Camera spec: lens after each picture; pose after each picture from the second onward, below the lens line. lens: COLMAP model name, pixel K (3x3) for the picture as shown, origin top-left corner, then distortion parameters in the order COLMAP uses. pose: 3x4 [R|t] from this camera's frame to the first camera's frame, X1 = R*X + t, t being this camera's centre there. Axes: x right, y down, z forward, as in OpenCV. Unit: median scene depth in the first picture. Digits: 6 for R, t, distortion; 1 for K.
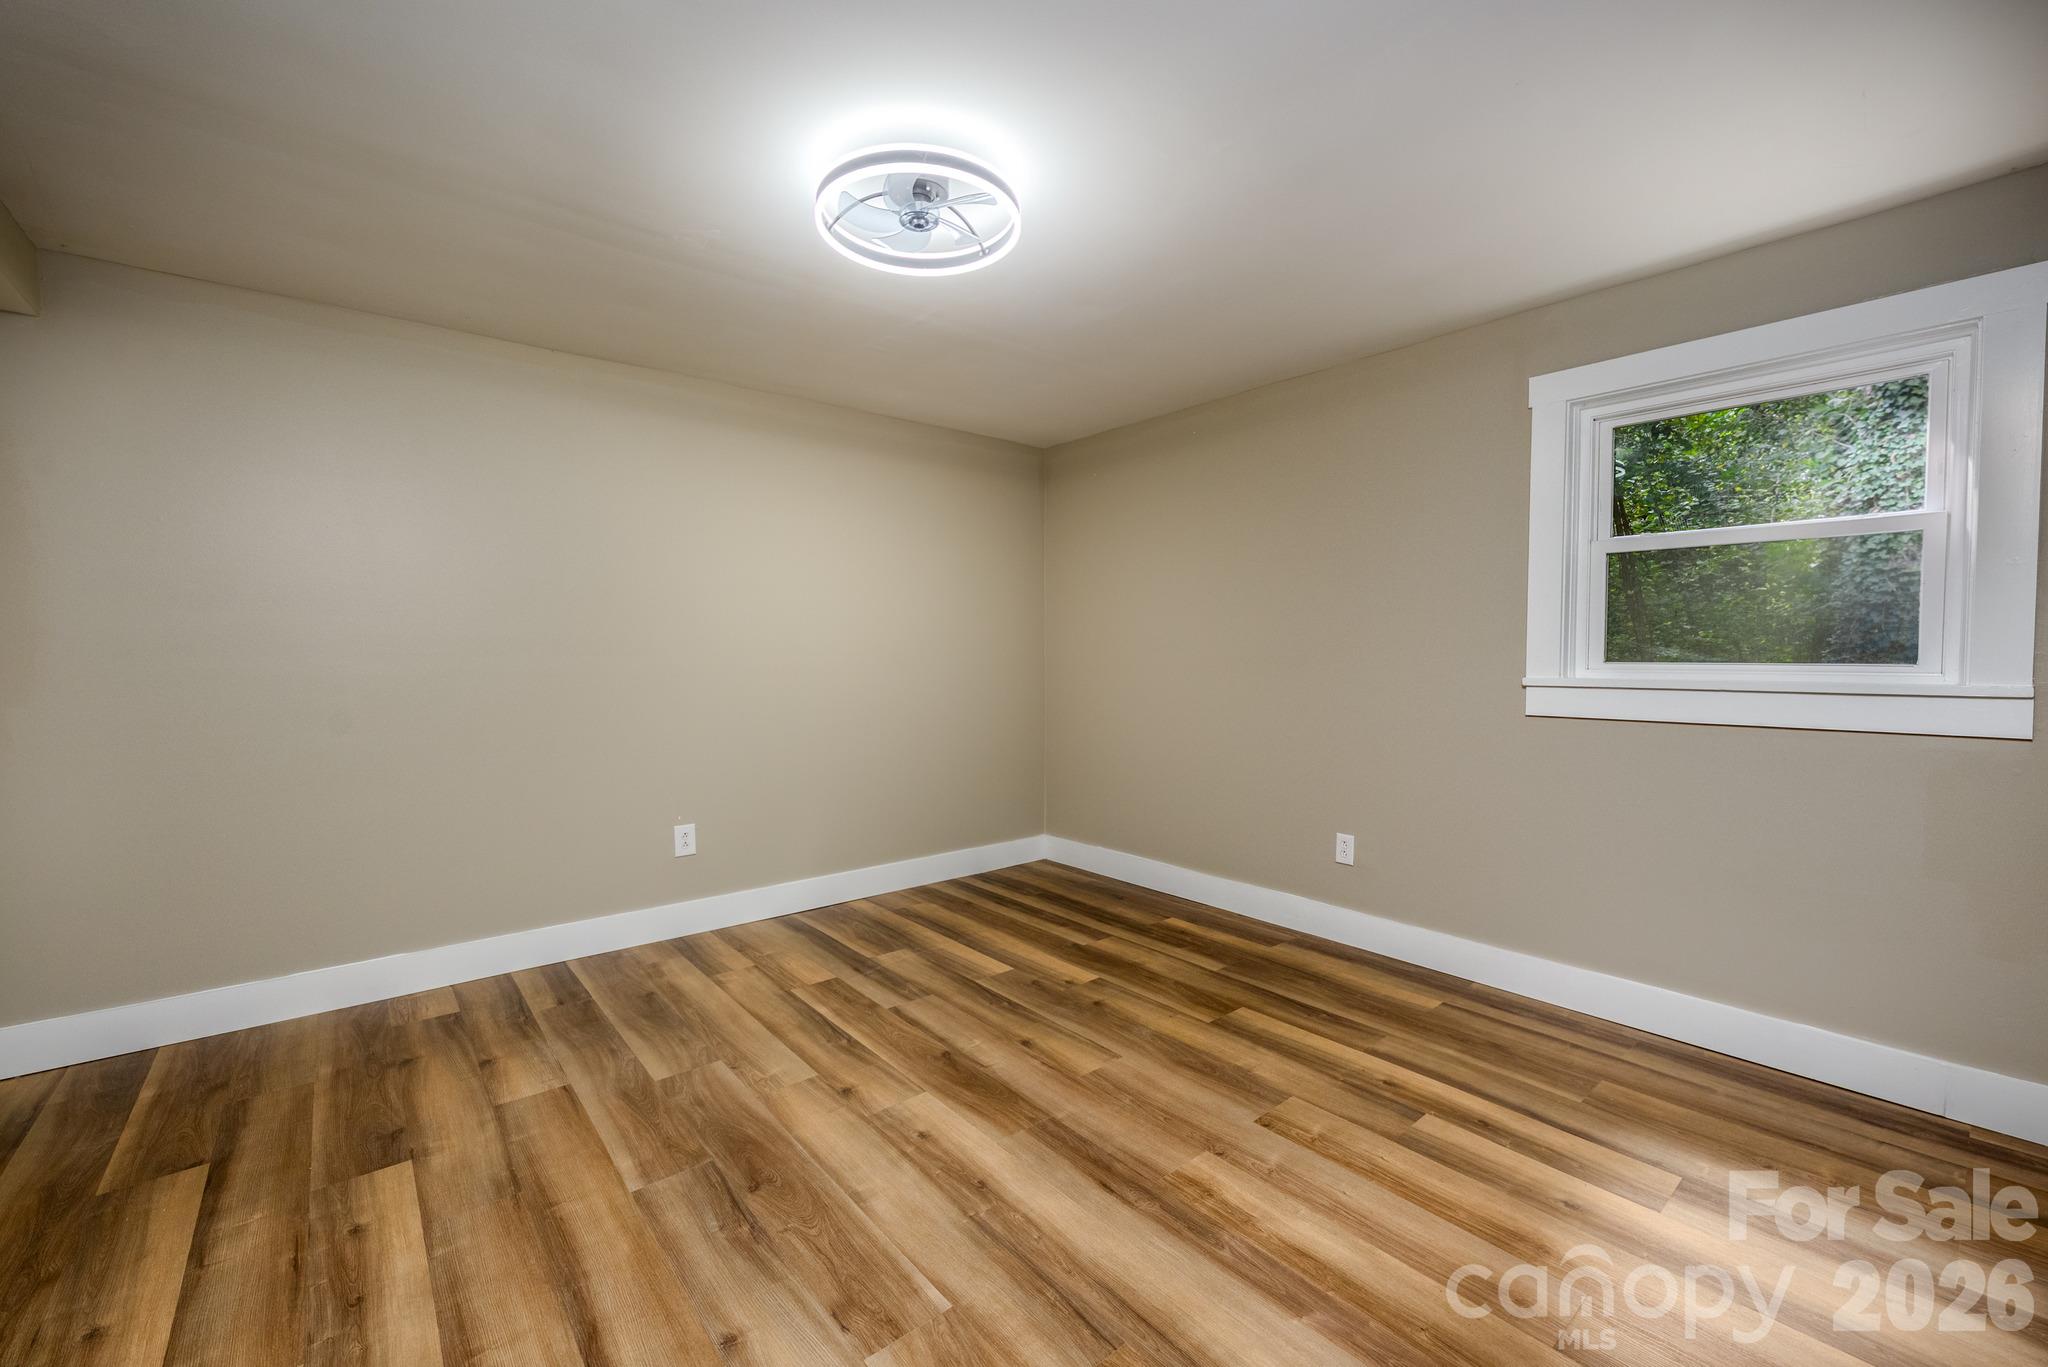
lens RADIAL K [[853.8, 0, 1024.7], [0, 853.8, 676.5], [0, 0, 1]] dist [-0.004282, 0.000571]
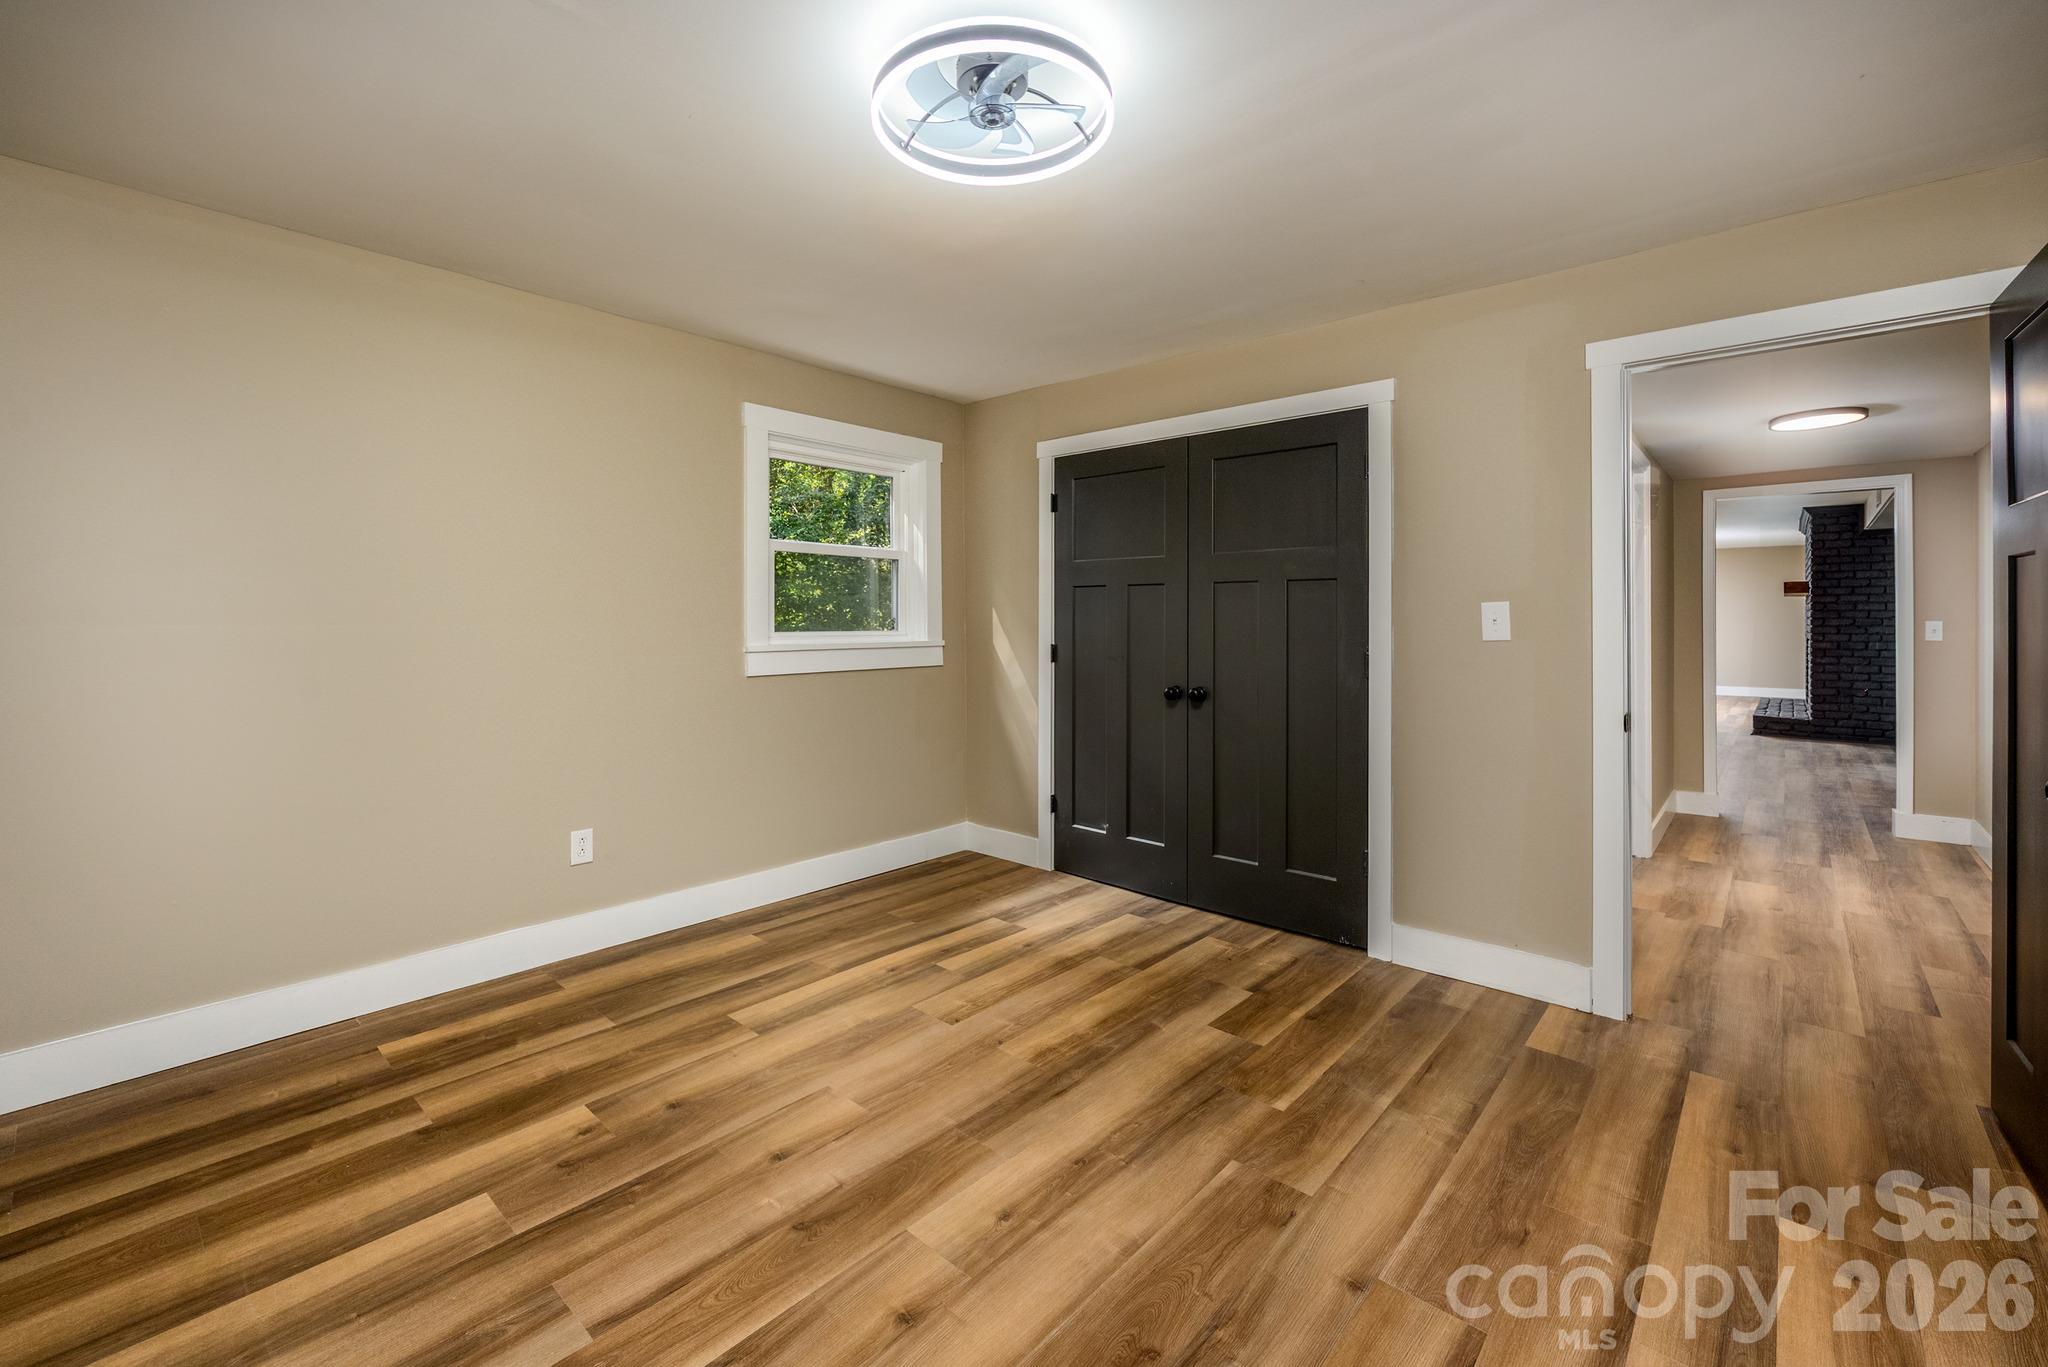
lens RADIAL K [[853.8, 0, 1031.8], [0, 853.8, 622.2], [0, 0, 1]] dist [-0.004282, 0.000571]
pose [[-0.160496, 0.000864, 0.987036, -0.761183], [0.027743, 0.999608, 0.003636, -0.029155], [-0.986647, 0.027967, -0.160457, 0.889088]]
